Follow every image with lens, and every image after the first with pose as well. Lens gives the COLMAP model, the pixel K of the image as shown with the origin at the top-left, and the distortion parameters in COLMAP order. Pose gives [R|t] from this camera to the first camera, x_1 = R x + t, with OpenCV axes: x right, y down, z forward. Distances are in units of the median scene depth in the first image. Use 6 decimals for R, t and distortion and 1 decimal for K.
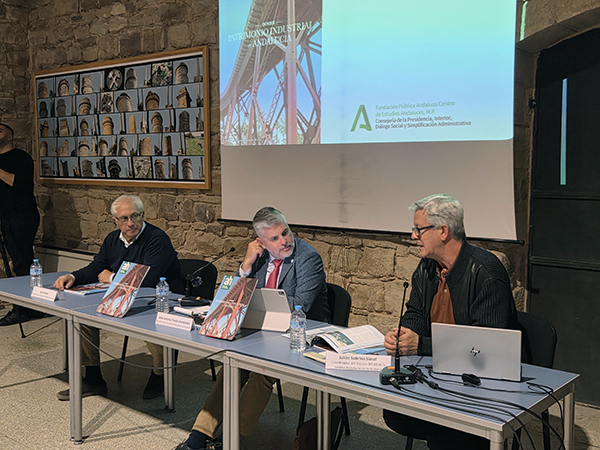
lens RADIAL K [[679.2, 0, 301.1], [0, 679.2, 227.3], [0, 0, 1]] dist [0.054557, 0.000000]
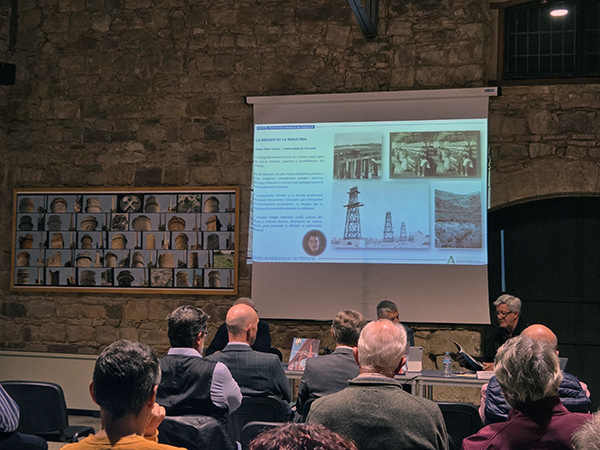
lens RADIAL K [[951.1, 0, 298.2], [0, 951.1, 226.7], [0, 0, 1]] dist [0.056847, 0.000000]
pose [[0.902405, 0.046986, 0.428319, -0.808893], [0.022616, 0.987502, -0.155976, 0.099385], [-0.430294, 0.150440, 0.890064, -0.665817]]
